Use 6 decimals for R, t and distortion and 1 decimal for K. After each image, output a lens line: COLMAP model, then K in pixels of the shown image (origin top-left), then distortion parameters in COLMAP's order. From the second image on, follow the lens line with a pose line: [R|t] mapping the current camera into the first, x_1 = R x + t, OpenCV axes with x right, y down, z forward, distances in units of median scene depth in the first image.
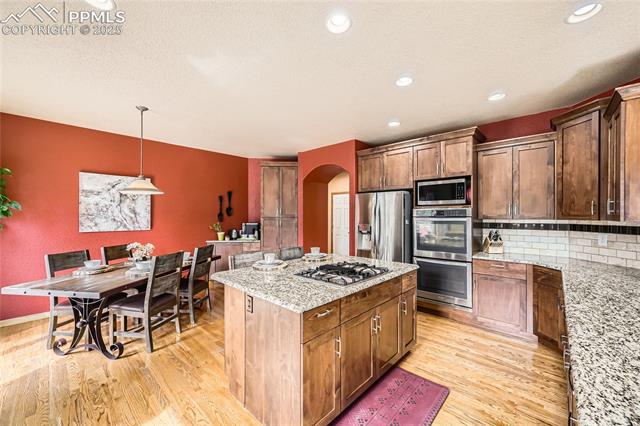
lens RADIAL K [[252.5, 0, 320.0], [0, 252.5, 213.0], [0, 0, 1]] dist [-0.000668, -0.000066]
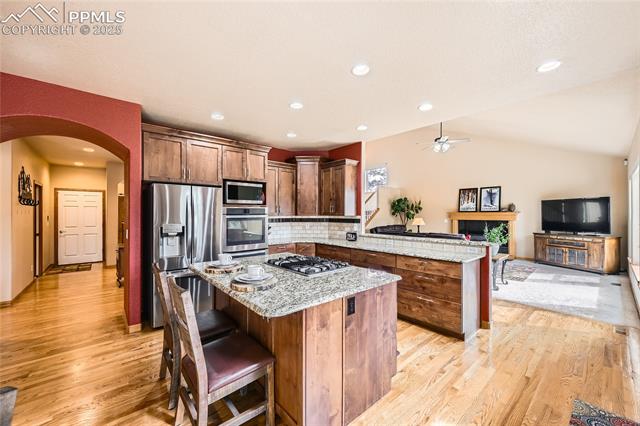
lens RADIAL K [[252.5, 0, 320.0], [0, 252.5, 213.0], [0, 0, 1]] dist [-0.000668, -0.000066]
pose [[0.117019, 0.003305, 0.993124, -0.661316], [-0.009115, 0.999956, -0.002254, 0.009621], [-0.993088, -0.008788, 0.117044, 0.545913]]
